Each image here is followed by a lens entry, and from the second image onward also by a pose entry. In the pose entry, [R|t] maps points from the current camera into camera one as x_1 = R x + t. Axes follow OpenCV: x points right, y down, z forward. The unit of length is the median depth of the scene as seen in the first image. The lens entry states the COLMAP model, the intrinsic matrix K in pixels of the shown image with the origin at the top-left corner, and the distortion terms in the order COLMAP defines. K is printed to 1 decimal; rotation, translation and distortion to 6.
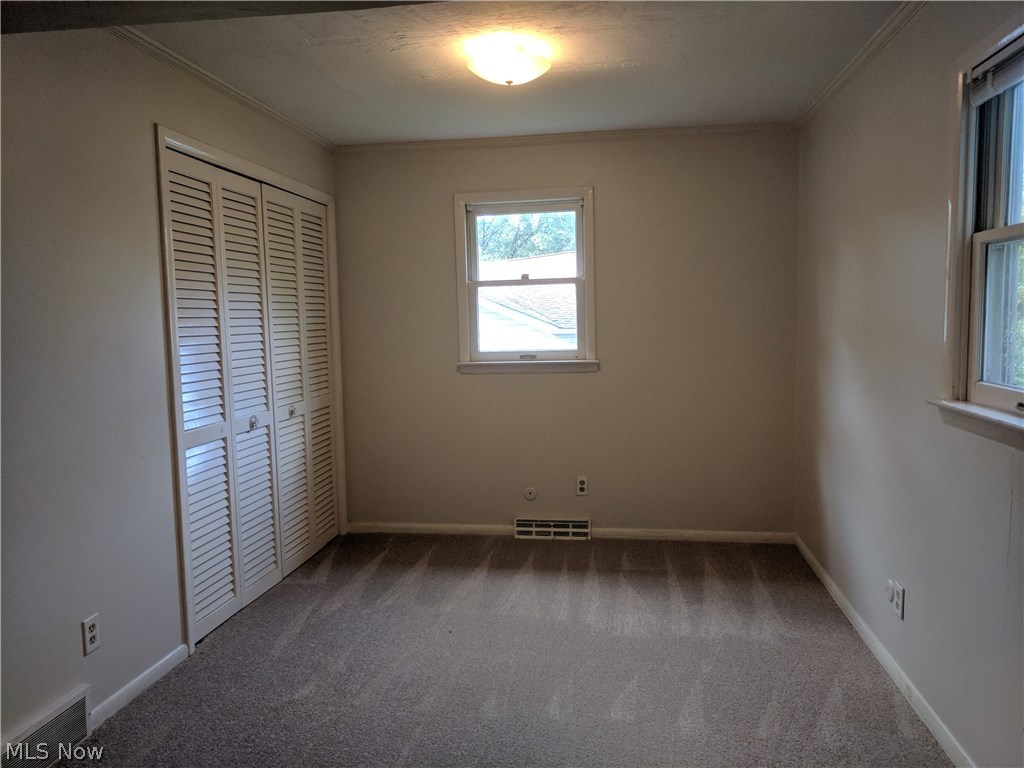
lens RADIAL K [[761.4, 0, 516.8], [0, 761.4, 382.0], [0, 0, 1]] dist [0.001179, 0.006575]
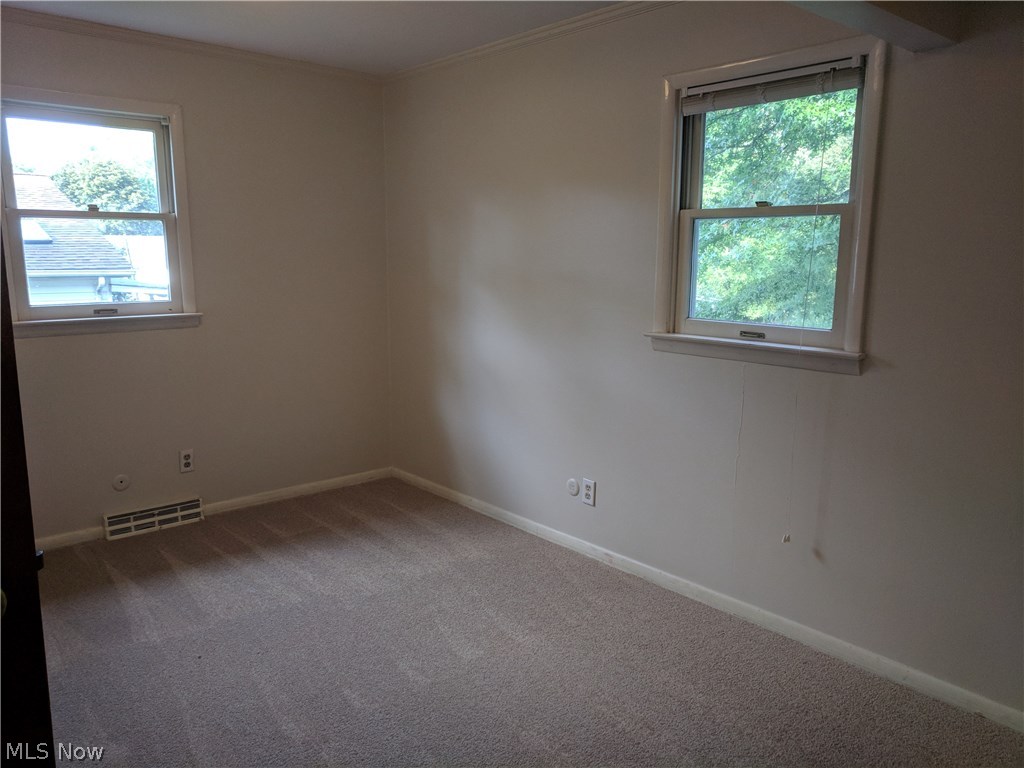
lens RADIAL K [[761.4, 0, 516.8], [0, 761.4, 382.0], [0, 0, 1]] dist [0.001179, 0.006575]
pose [[0.637010, -0.103438, 0.763884, -0.364988], [0.047129, 0.994328, 0.095341, -0.017712], [-0.769413, -0.024732, 0.638272, 0.189283]]
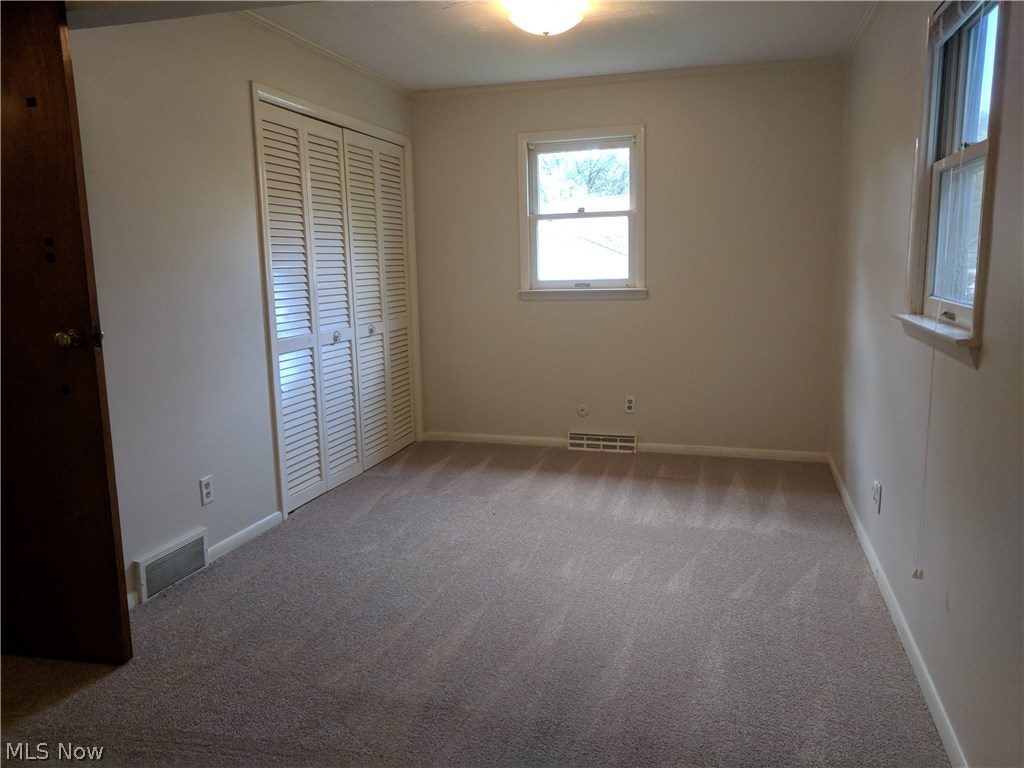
lens RADIAL K [[766.6, 0, 515.2], [0, 766.6, 383.7], [0, 0, 1]] dist [0.006968, -0.001134]
pose [[0.989932, 0.025161, -0.139286, 0.084804], [-0.014373, 0.996856, 0.077921, 0.026498], [0.140809, -0.075135, 0.987182, -0.122550]]
